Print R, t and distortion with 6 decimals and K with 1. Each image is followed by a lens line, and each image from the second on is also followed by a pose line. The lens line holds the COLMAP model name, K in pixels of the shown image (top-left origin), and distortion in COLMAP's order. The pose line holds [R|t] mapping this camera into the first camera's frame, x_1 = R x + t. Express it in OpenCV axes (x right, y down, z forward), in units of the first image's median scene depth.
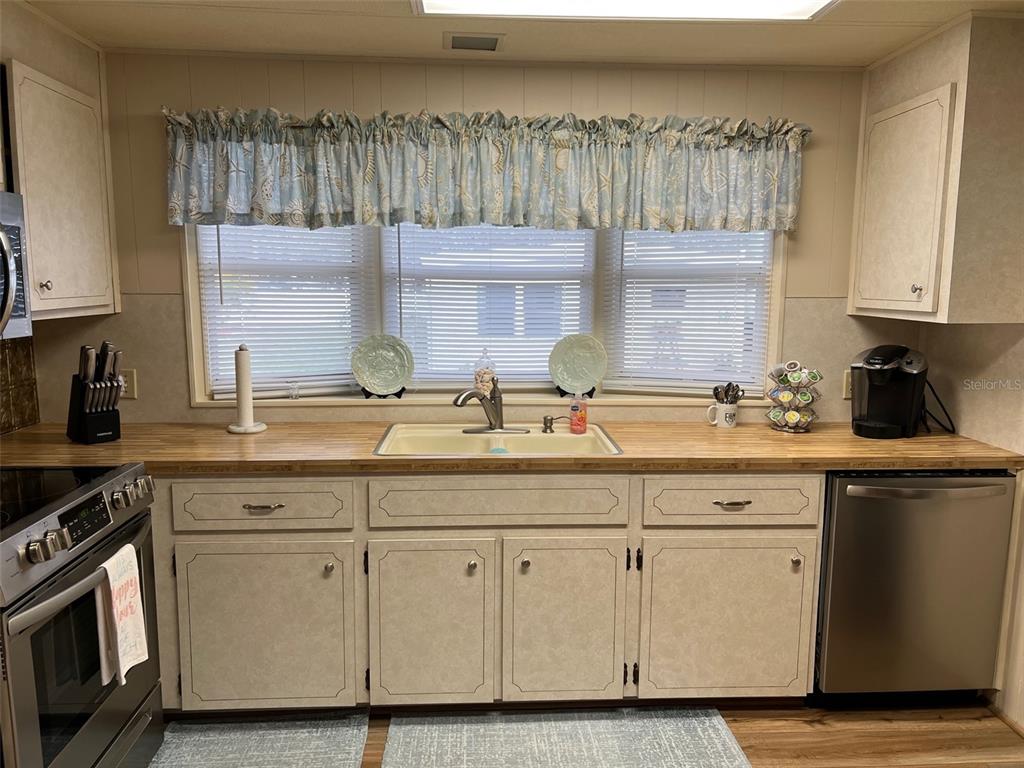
lens RADIAL K [[768.7, 0, 517.0], [0, 768.7, 394.3], [0, 0, 1]] dist [0.062879, -0.068274]
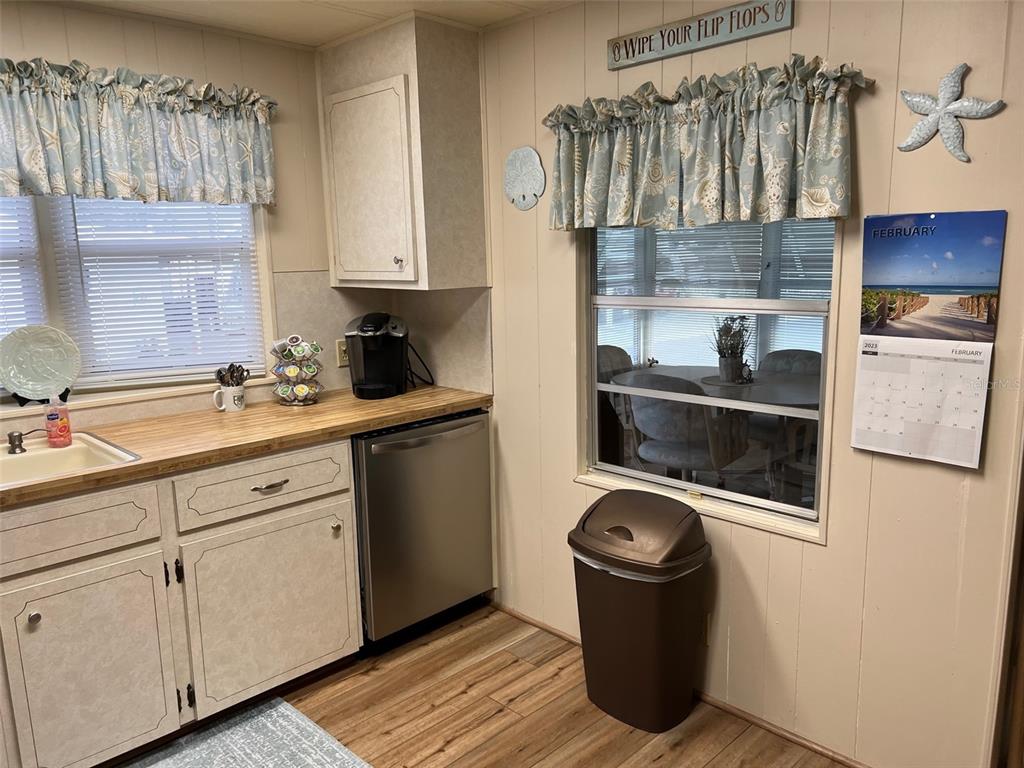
lens RADIAL K [[768.7, 0, 517.8], [0, 768.7, 393.1], [0, 0, 1]] dist [0.062879, -0.068274]
pose [[0.746708, -0.141076, 0.650019, -0.101238], [0.123079, 0.989678, 0.073408, -0.007336], [-0.653666, 0.025190, 0.756364, 0.057186]]
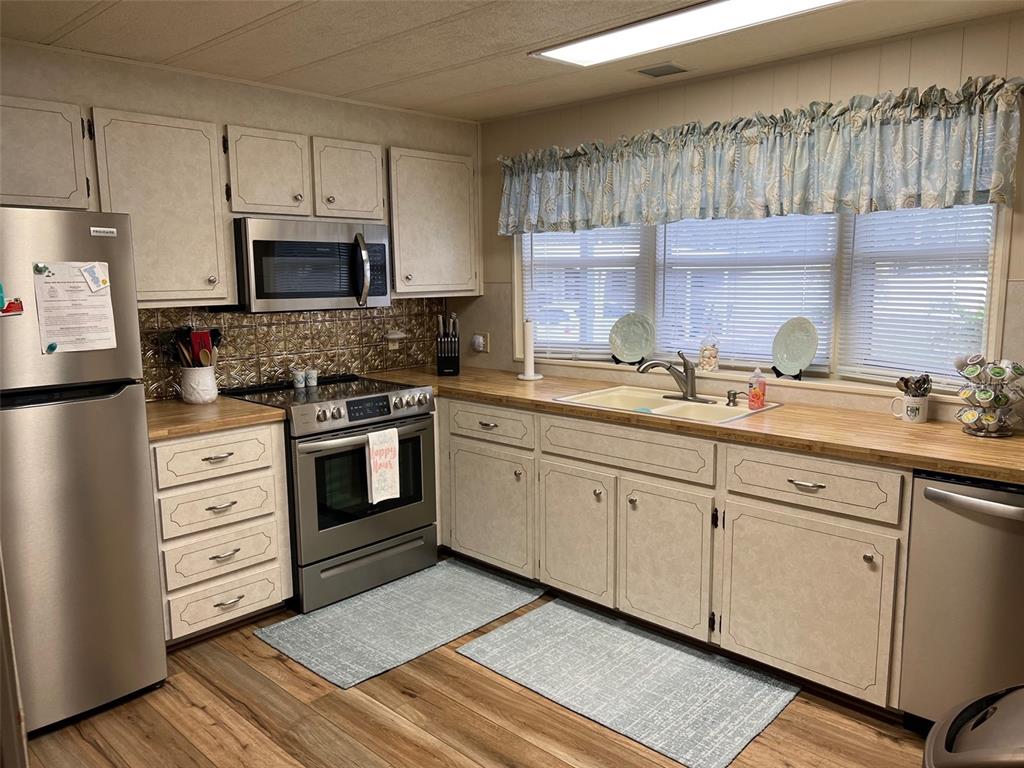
lens RADIAL K [[768.7, 0, 516.4], [0, 768.7, 392.9], [0, 0, 1]] dist [0.062879, -0.068274]
pose [[0.682483, 0.098648, -0.724214, 0.714604], [-0.090974, 0.994610, 0.049748, 0.005558], [0.725218, 0.031933, 0.687779, 0.022361]]
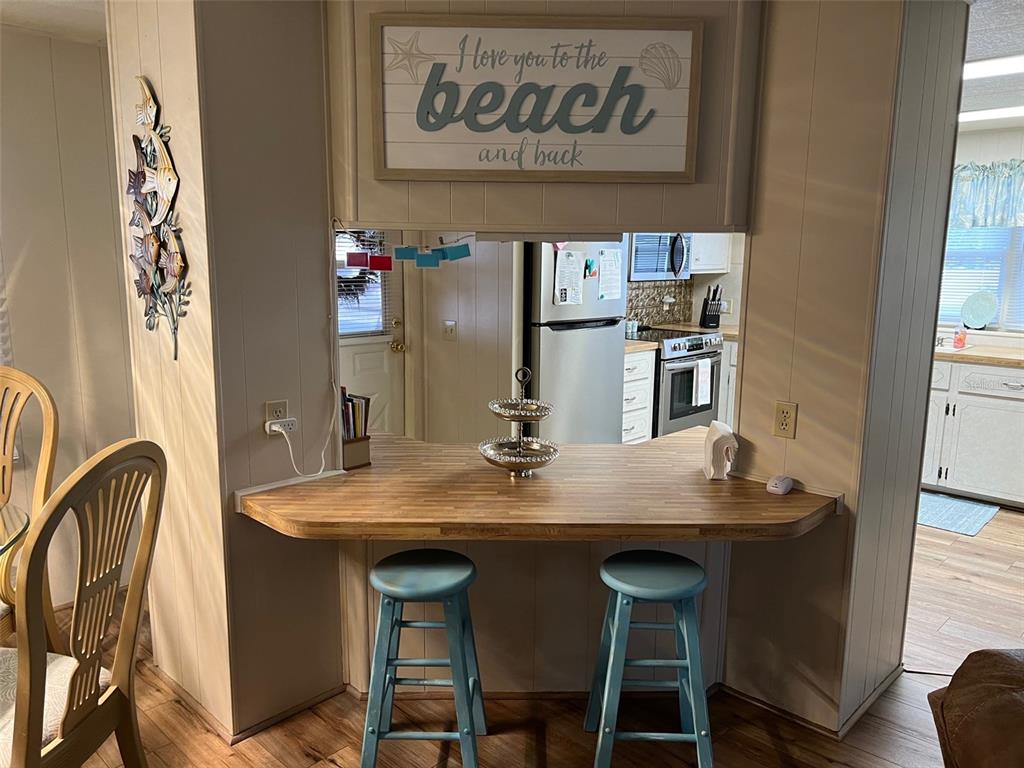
lens RADIAL K [[768.7, 0, 514.5], [0, 768.7, 392.6], [0, 0, 1]] dist [0.062879, -0.068274]
pose [[0.680810, 0.131962, -0.720475, 0.753213], [-0.113948, 0.990743, 0.073789, 0.150623], [0.723542, 0.031860, 0.689544, -1.007864]]
